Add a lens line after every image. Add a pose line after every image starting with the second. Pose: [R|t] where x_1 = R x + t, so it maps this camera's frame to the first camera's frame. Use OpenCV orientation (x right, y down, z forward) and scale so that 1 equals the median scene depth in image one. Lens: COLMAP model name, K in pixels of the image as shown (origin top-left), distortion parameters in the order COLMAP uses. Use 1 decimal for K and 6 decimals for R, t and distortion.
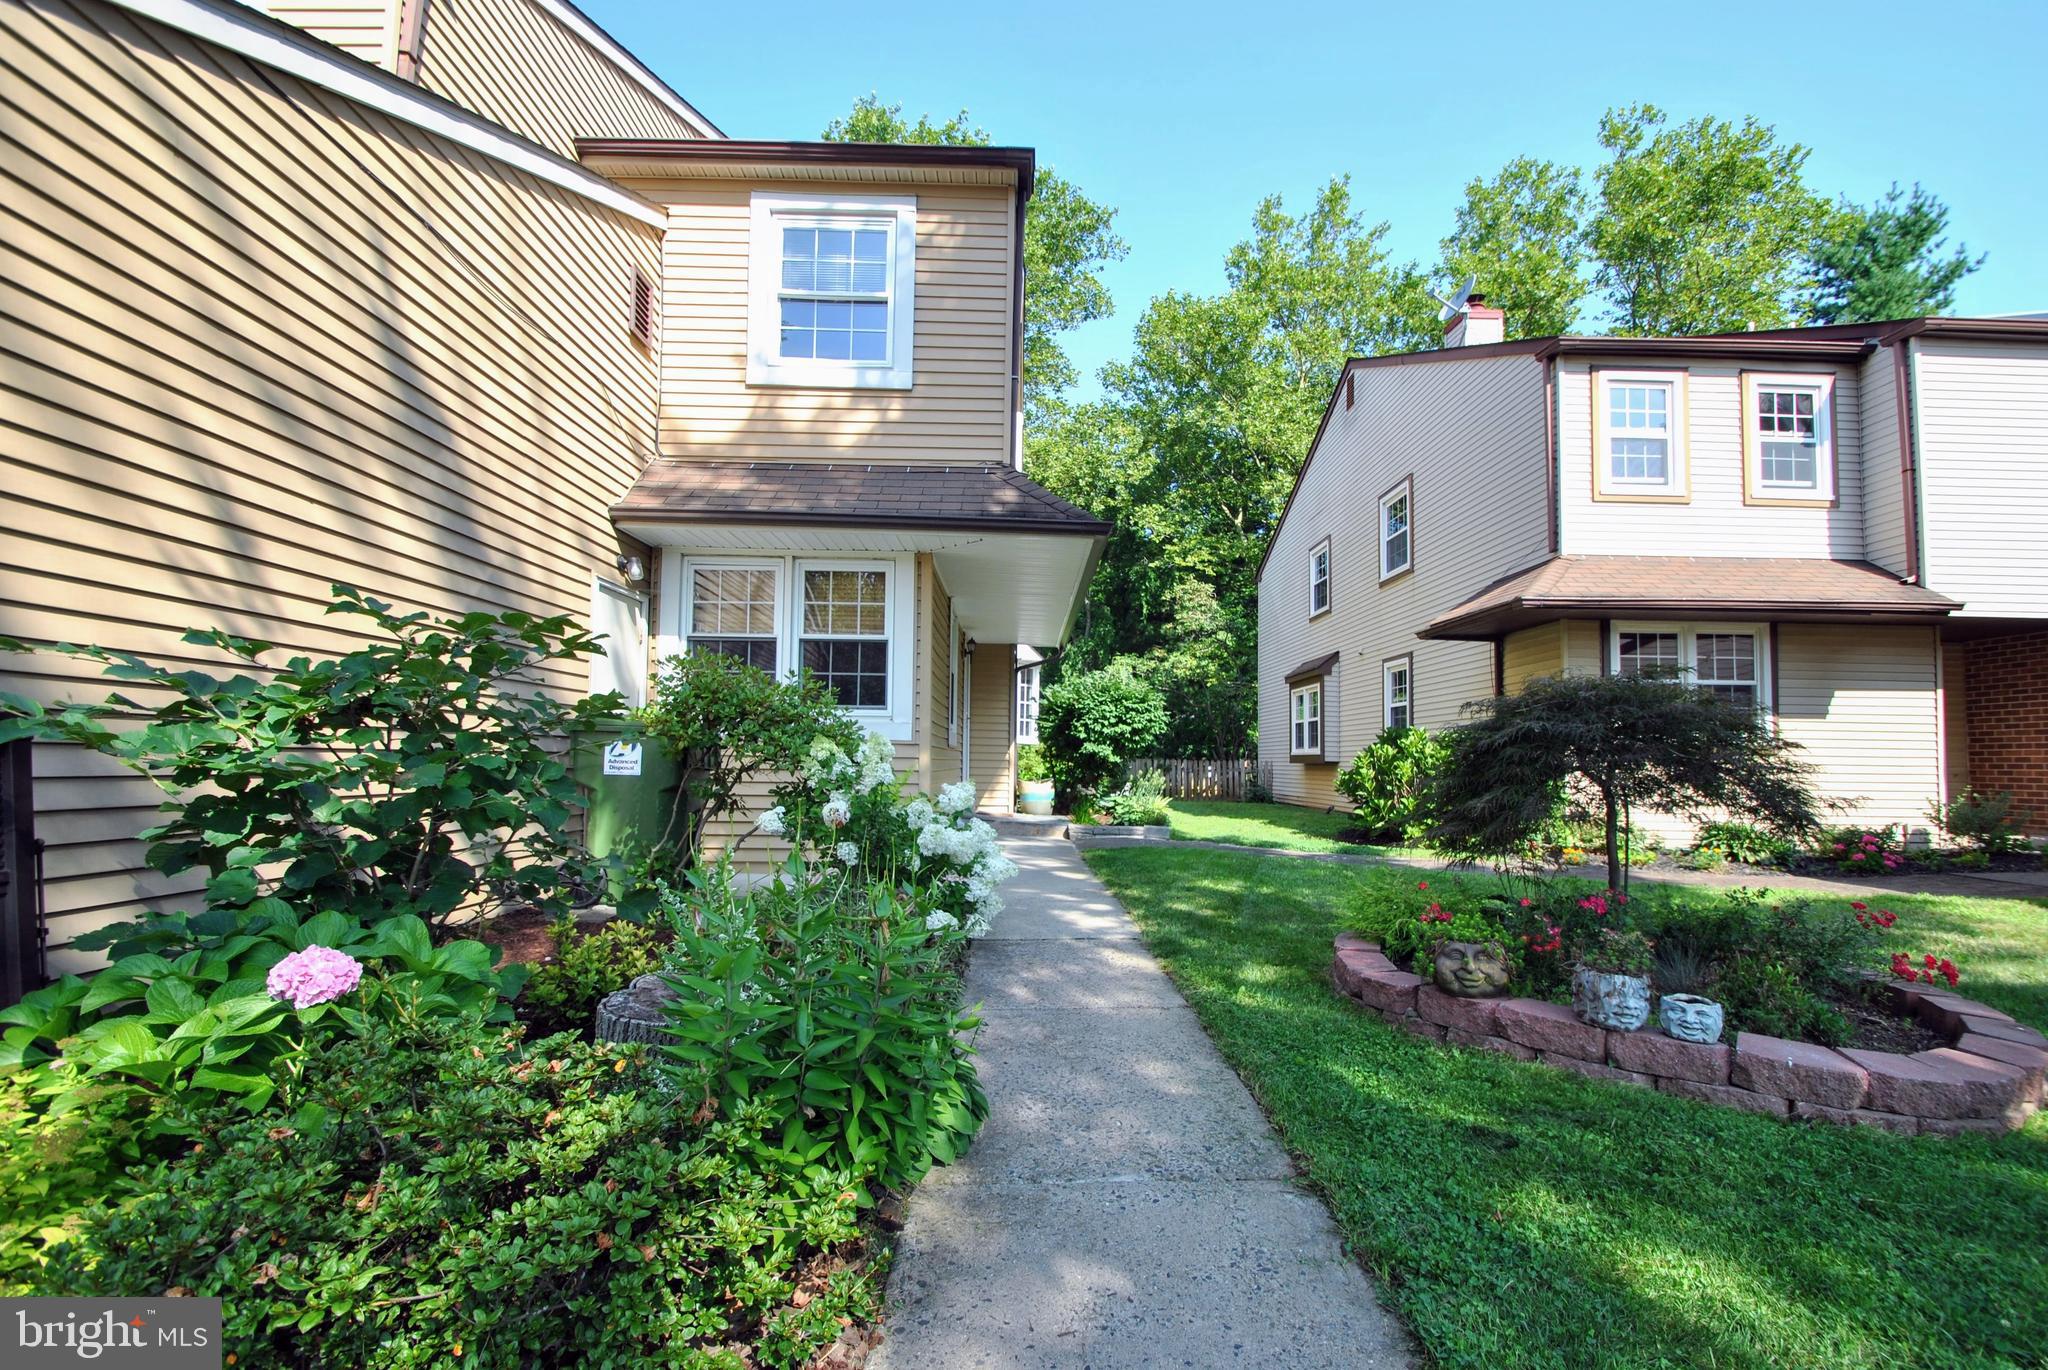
lens RADIAL K [[917.1, 0, 1029.9], [0, 917.1, 689.2], [0, 0, 1]] dist [-0.012082, -0.003075]
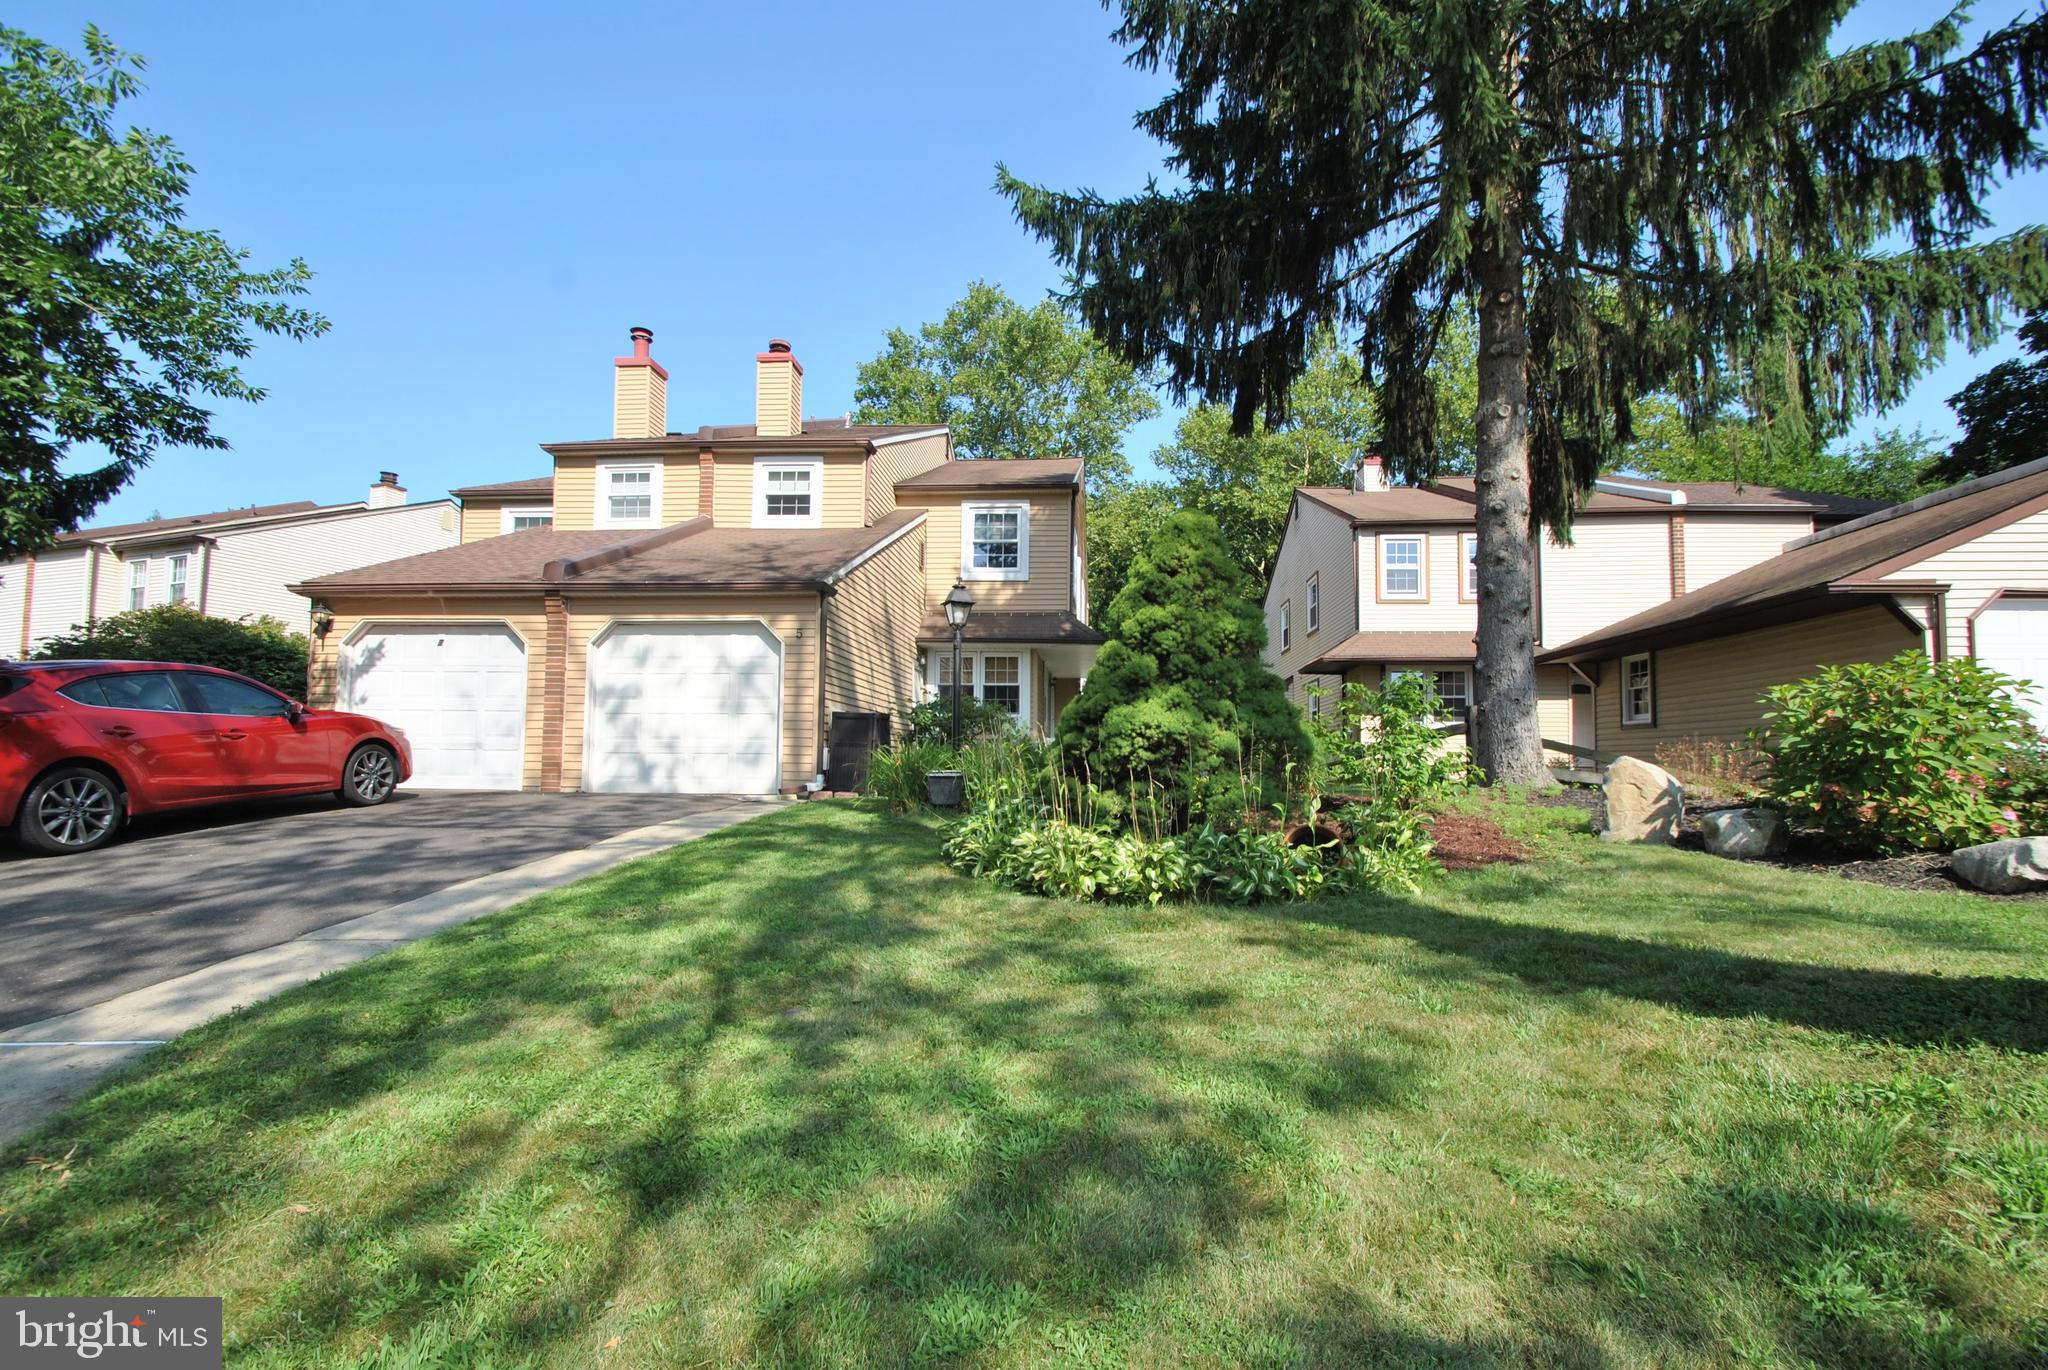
lens RADIAL K [[917.1, 0, 1028.8], [0, 917.1, 692.8], [0, 0, 1]] dist [-0.012082, -0.003075]
pose [[0.995471, -0.009767, -0.094561, 0.096395], [0.009417, 0.999947, -0.004155, -0.022740], [0.094596, 0.003246, 0.995510, -1.385231]]
